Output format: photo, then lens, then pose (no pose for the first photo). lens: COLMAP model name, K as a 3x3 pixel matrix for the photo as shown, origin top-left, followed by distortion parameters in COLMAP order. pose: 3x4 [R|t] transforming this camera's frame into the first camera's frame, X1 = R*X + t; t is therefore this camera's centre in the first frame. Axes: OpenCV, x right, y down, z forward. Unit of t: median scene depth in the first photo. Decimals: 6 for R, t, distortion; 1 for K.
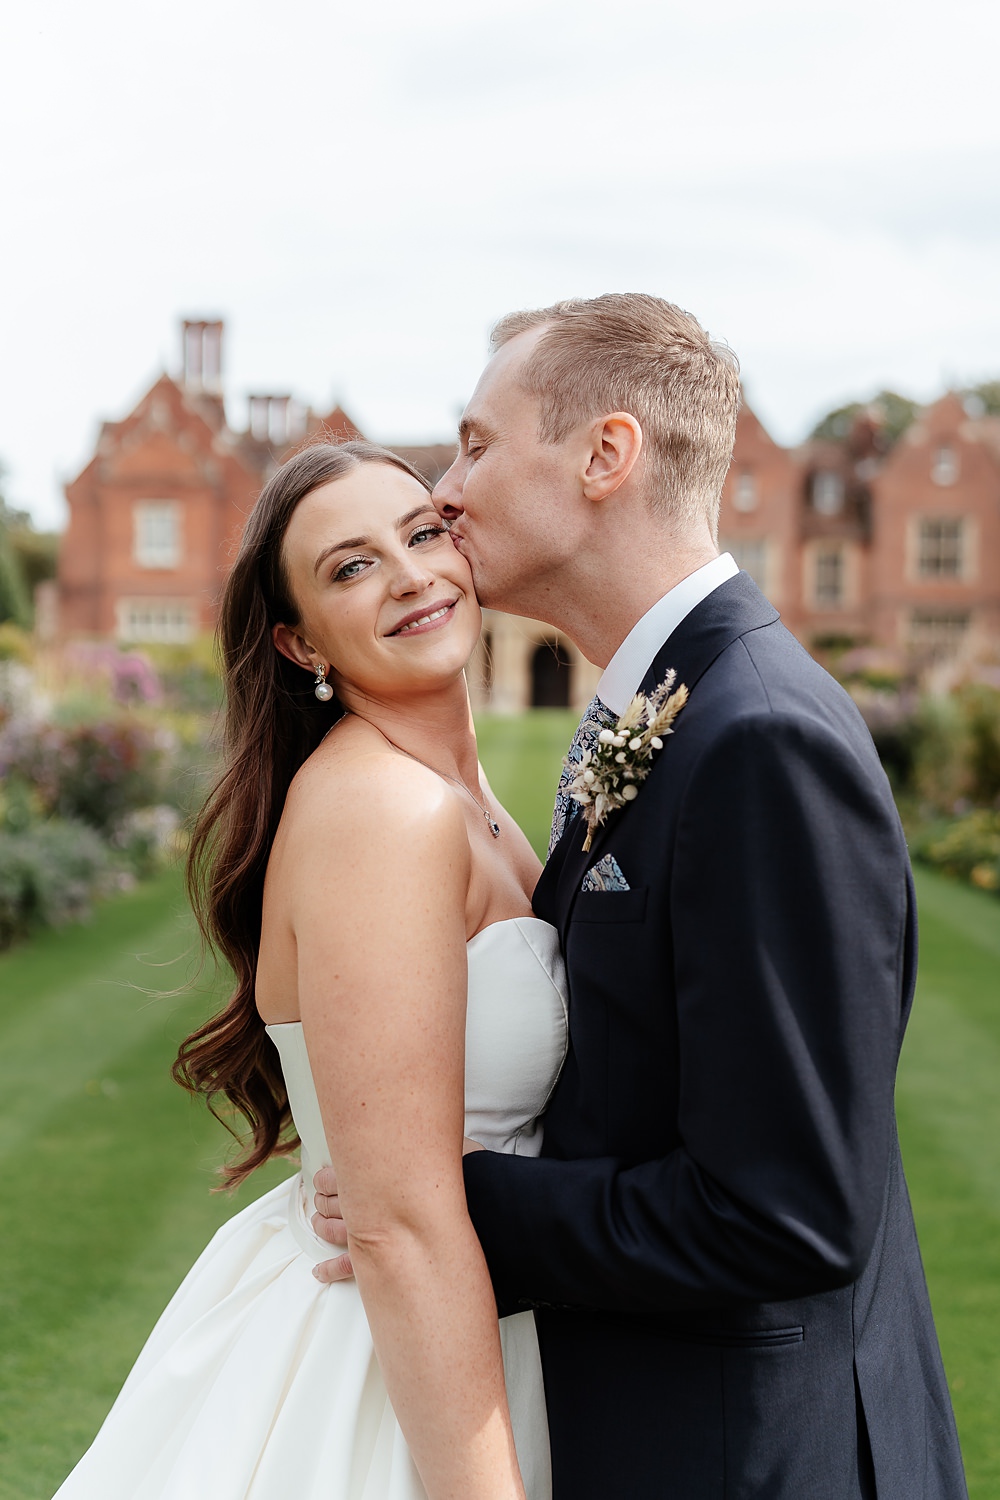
lens RADIAL K [[1523.0, 0, 498.8], [0, 1523.0, 714.1], [0, 0, 1]] dist [0.029454, 0.018527]
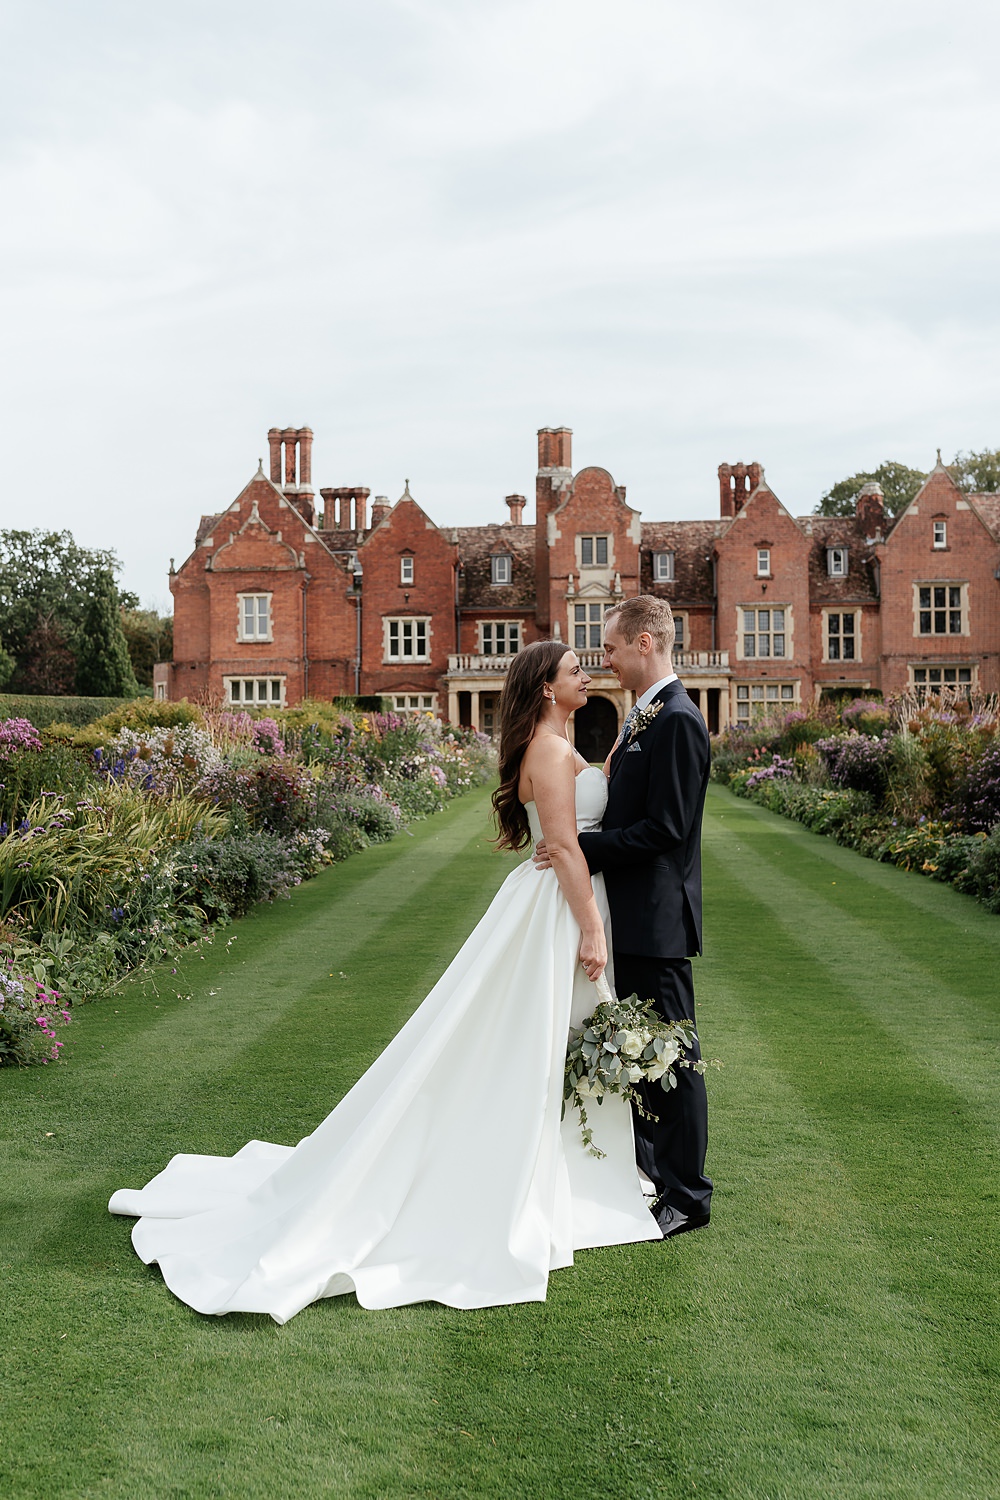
lens RADIAL K [[1523.0, 0, 498.8], [0, 1523.0, 714.1], [0, 0, 1]] dist [0.029454, 0.018527]
pose [[0.999230, -0.025267, -0.030025, -0.005395], [0.024030, 0.998876, -0.040859, 0.008063], [0.031024, 0.040106, 0.998714, -0.143549]]
